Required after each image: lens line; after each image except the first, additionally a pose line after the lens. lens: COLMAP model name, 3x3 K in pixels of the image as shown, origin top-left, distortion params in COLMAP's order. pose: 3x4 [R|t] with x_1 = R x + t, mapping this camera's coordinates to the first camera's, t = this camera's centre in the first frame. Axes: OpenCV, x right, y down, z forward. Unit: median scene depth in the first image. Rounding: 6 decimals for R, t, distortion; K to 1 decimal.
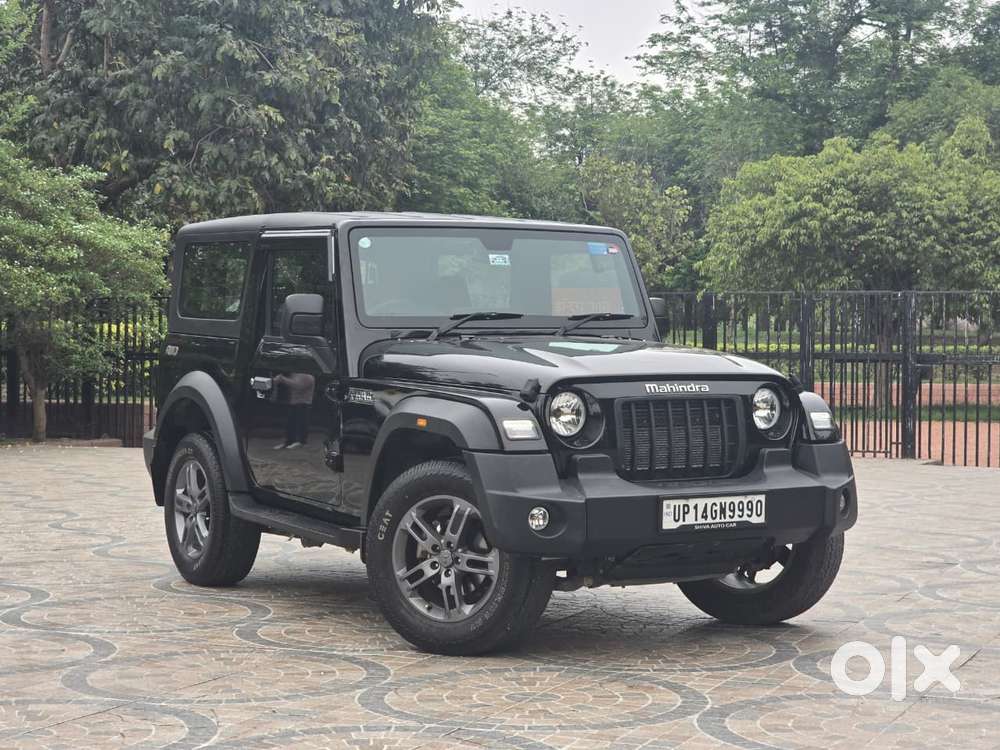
lens RADIAL K [[1804.9, 0, 500.0], [0, 1804.9, 375.0], [0, 0, 1]] dist [-0.013013, 0.186648]
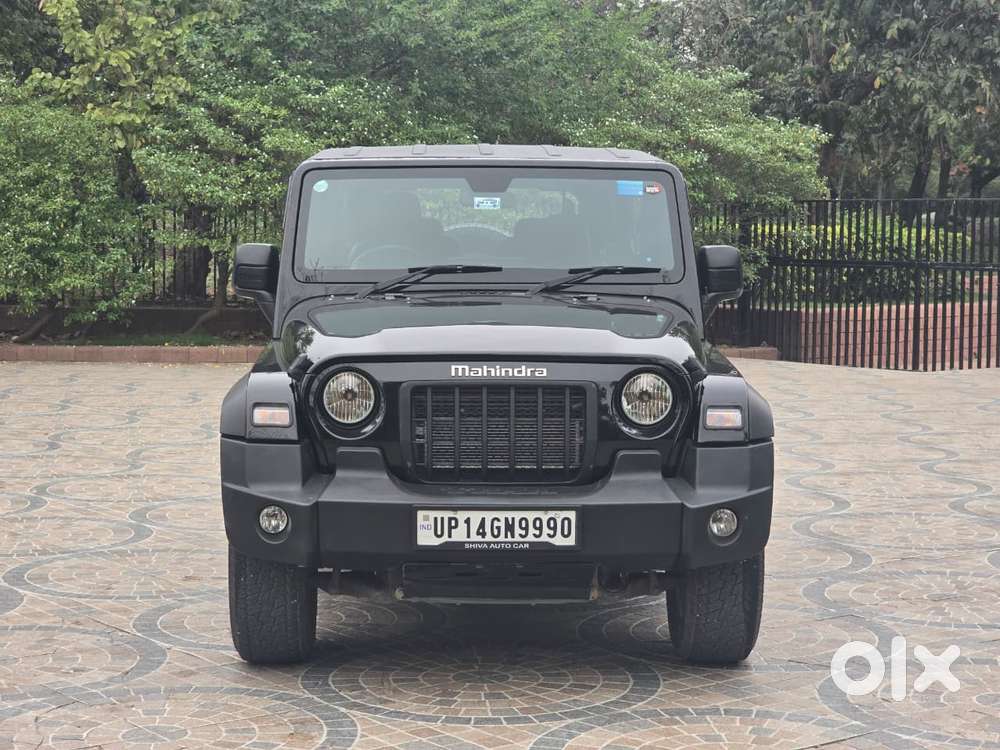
lens RADIAL K [[1804.9, 0, 500.0], [0, 1804.9, 375.0], [0, 0, 1]] dist [-0.013013, 0.186648]
pose [[0.872001, 0.043714, -0.487548, 0.505129], [-0.012507, 0.997669, 0.067083, -0.046889], [0.489344, -0.052398, 0.870515, 0.291714]]
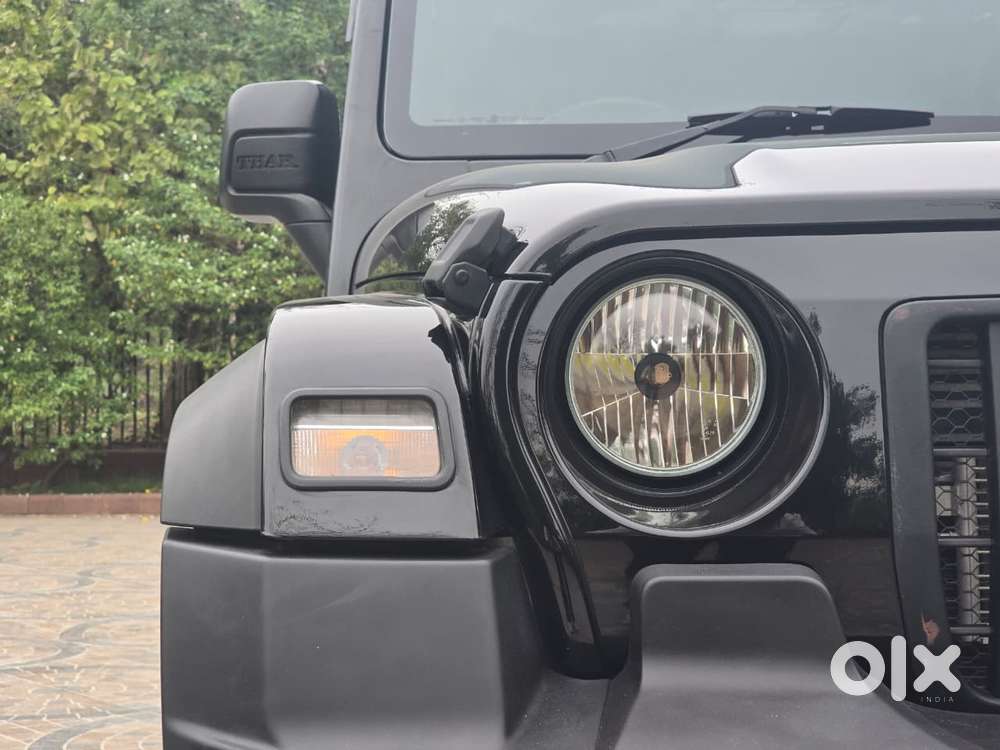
lens RADIAL K [[1868.3, 0, 500.0], [0, 1868.3, 375.0], [0, 0, 1]] dist [0.019826, 0.118426]
pose [[0.869217, -0.014287, -0.494224, 0.128955], [0.001995, 0.999676, -0.025390, 0.026096], [0.494426, 0.021084, 0.868964, 0.783038]]
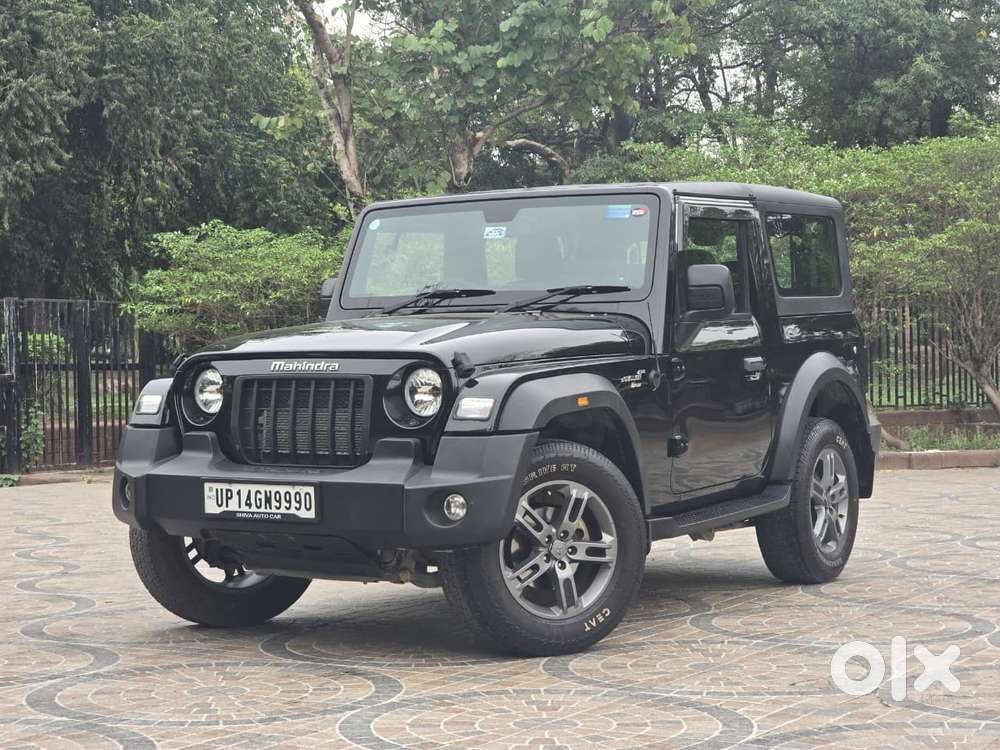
lens RADIAL K [[1804.9, 0, 500.0], [0, 1804.9, 375.0], [0, 0, 1]] dist [-0.013013, 0.186648]
pose [[0.464526, 0.005843, -0.885540, 0.974252], [-0.006175, 0.999975, 0.003359, 0.007975], [0.885538, 0.003908, 0.464550, 0.669872]]
